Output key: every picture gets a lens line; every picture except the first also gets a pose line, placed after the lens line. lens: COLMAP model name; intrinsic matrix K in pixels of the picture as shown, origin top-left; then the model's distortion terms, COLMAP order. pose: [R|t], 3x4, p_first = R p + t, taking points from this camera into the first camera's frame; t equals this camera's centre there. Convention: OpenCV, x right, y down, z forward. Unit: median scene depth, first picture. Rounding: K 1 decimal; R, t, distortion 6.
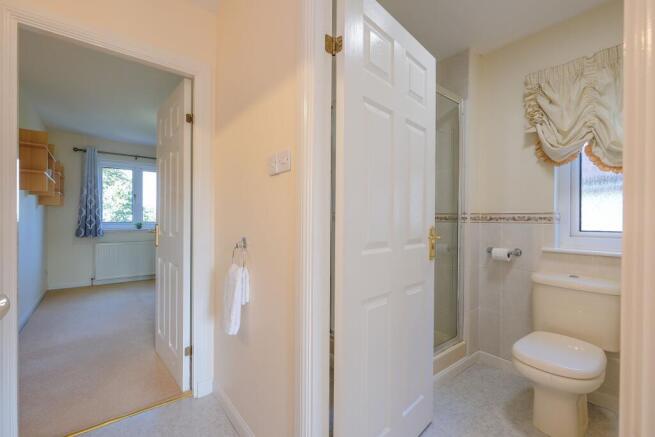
lens RADIAL K [[287.2, 0, 331.6], [0, 287.2, 223.2], [0, 0, 1]] dist [-0.004047, -0.000041]
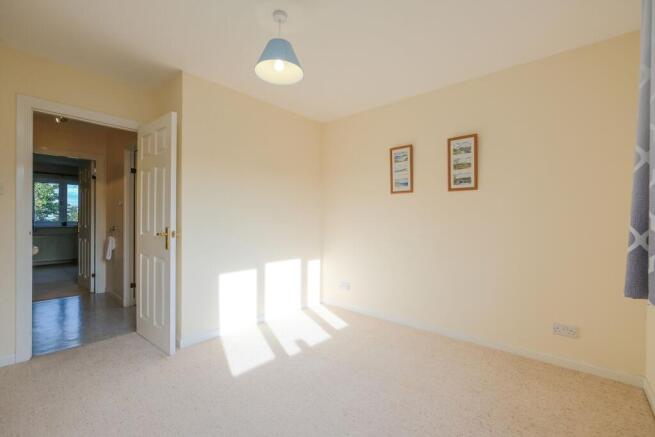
lens RADIAL K [[287.2, 0, 325.2], [0, 287.2, 219.5], [0, 0, 1]] dist [-0.004047, -0.000041]
pose [[0.986765, -0.005431, 0.162068, 0.416887], [0.006469, 0.999962, -0.005882, 0.004537], [-0.162030, 0.006853, 0.986762, -0.680567]]
